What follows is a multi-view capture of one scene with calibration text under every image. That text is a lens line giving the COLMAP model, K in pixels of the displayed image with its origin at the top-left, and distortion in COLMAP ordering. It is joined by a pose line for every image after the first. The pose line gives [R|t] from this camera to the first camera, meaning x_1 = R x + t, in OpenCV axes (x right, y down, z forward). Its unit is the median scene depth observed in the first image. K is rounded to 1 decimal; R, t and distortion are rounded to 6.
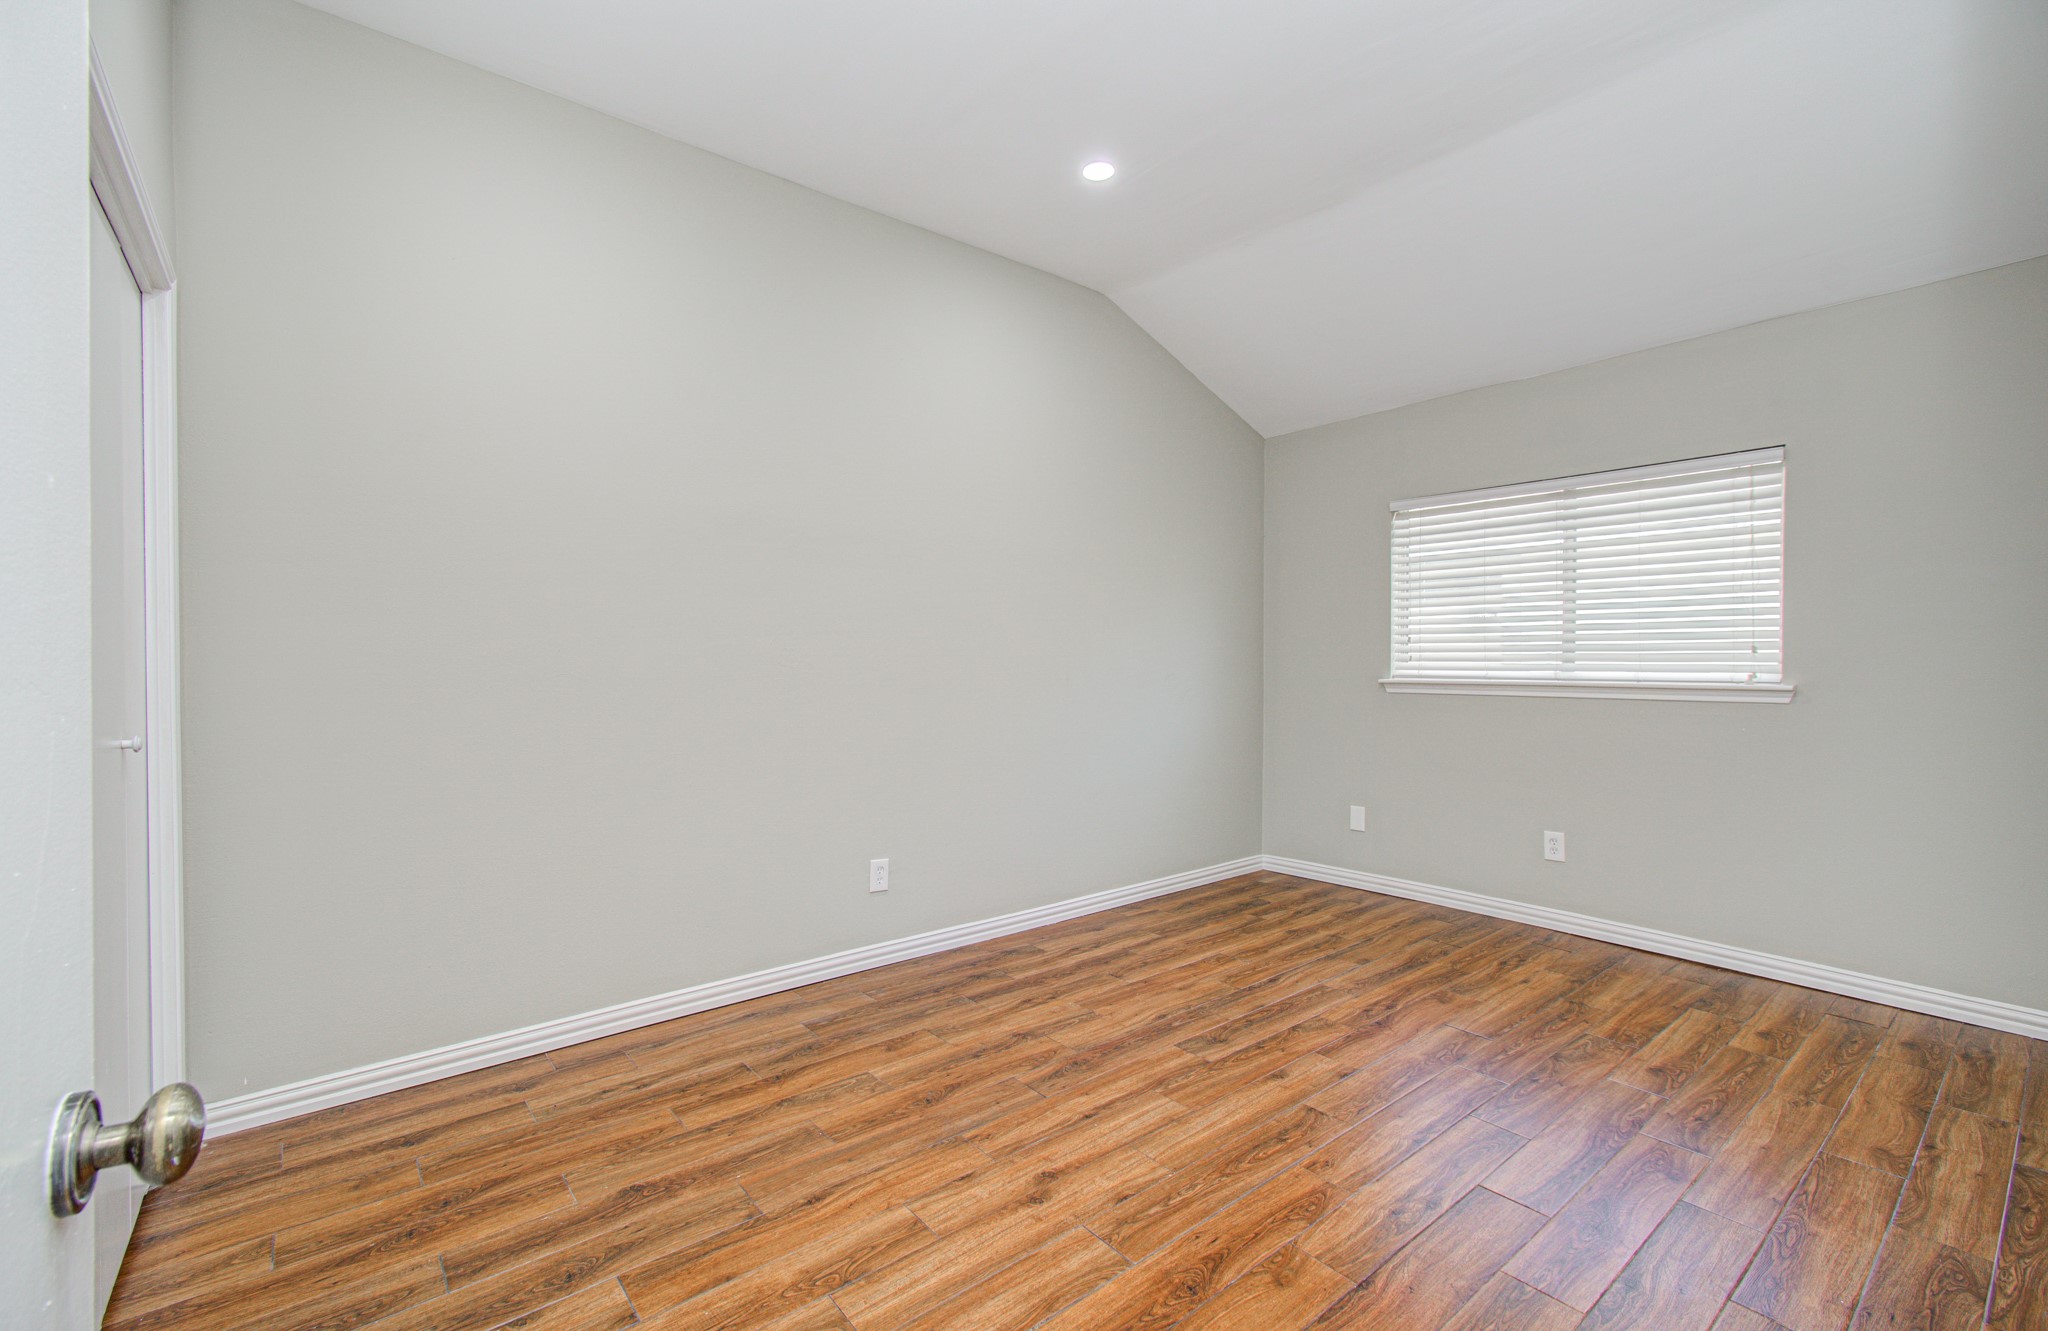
lens RADIAL K [[886.1, 0, 1019.7], [0, 886.1, 660.9], [0, 0, 1]] dist [-0.012209, -0.000782]
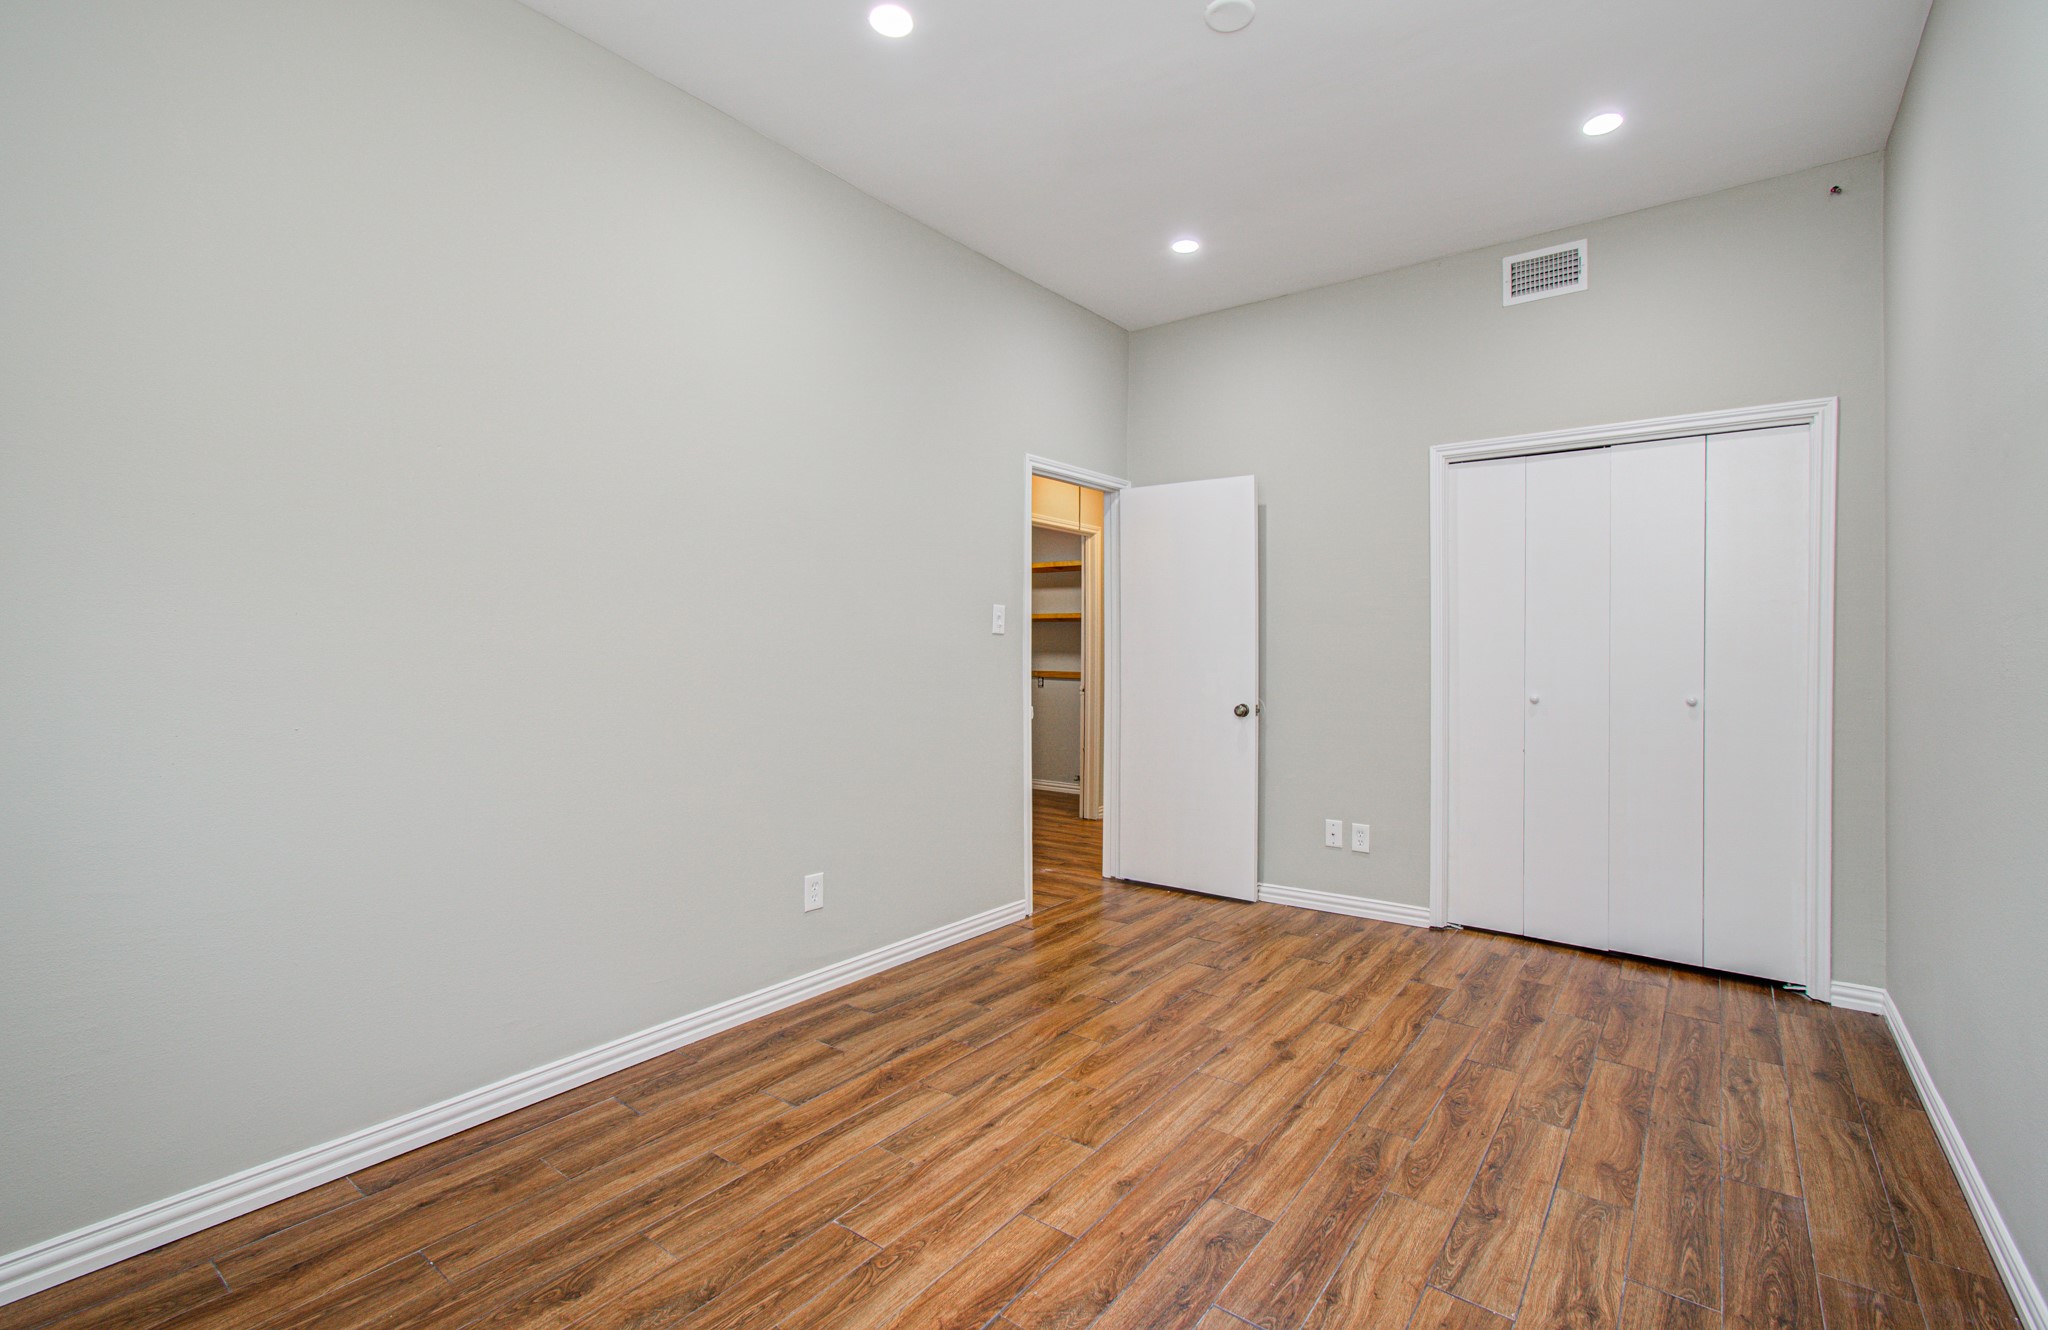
lens RADIAL K [[886.1, 0, 1025.6], [0, 886.1, 654.5], [0, 0, 1]] dist [-0.012209, -0.000782]
pose [[-0.976483, 0.003438, -0.215569, 0.593327], [0.000869, 0.999927, 0.012013, -0.020448], [0.215595, 0.011543, -0.976415, 1.890518]]
